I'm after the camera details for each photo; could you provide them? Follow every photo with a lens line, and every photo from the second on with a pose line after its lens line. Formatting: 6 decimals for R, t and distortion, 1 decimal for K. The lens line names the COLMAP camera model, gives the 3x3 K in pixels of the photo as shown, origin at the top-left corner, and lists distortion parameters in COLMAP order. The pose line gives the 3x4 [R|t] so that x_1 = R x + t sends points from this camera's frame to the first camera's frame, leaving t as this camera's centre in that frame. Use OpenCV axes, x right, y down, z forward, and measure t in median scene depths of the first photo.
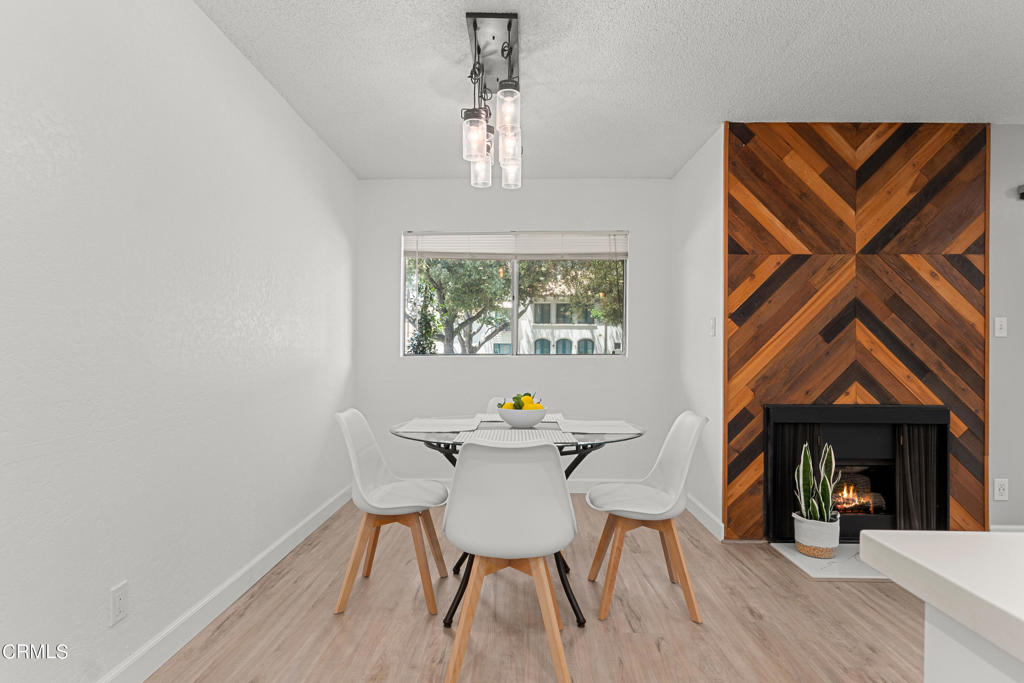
lens RADIAL K [[555.6, 0, 514.5], [0, 555.6, 342.0], [0, 0, 1]] dist [0.003606, 0.001888]
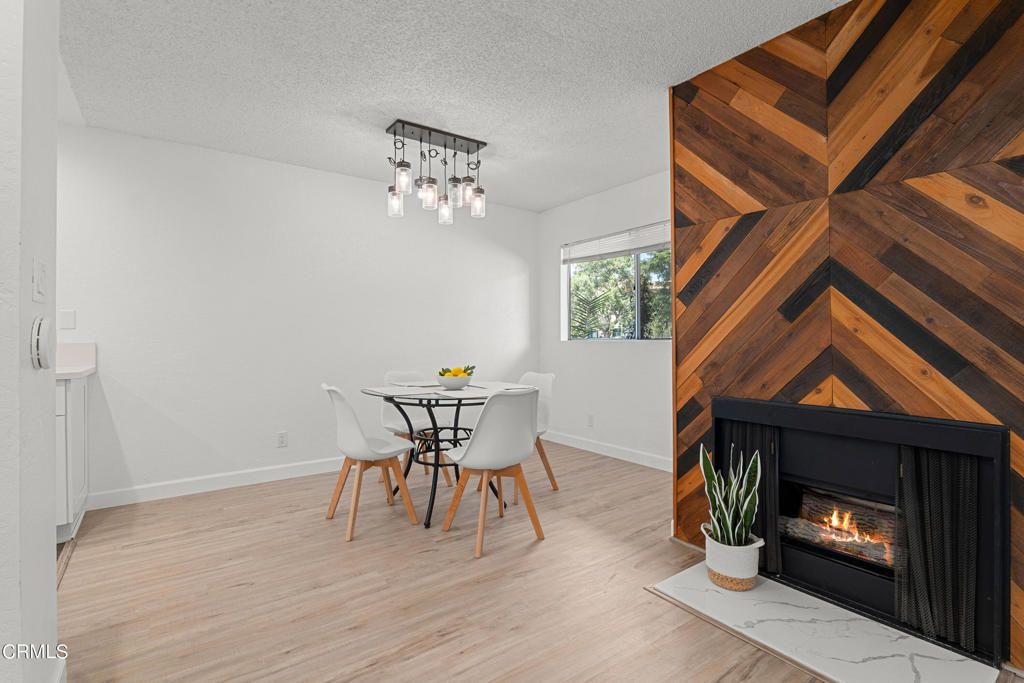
lens RADIAL K [[479.4, 0, 515.6], [0, 479.4, 330.3], [0, 0, 1]] dist [-0.023393, 0.006067]
pose [[0.598433, -0.016639, -0.801000, 0.857505], [0.017419, 0.999818, -0.007755, 0.011780], [0.800983, -0.009312, 0.598614, 0.313507]]
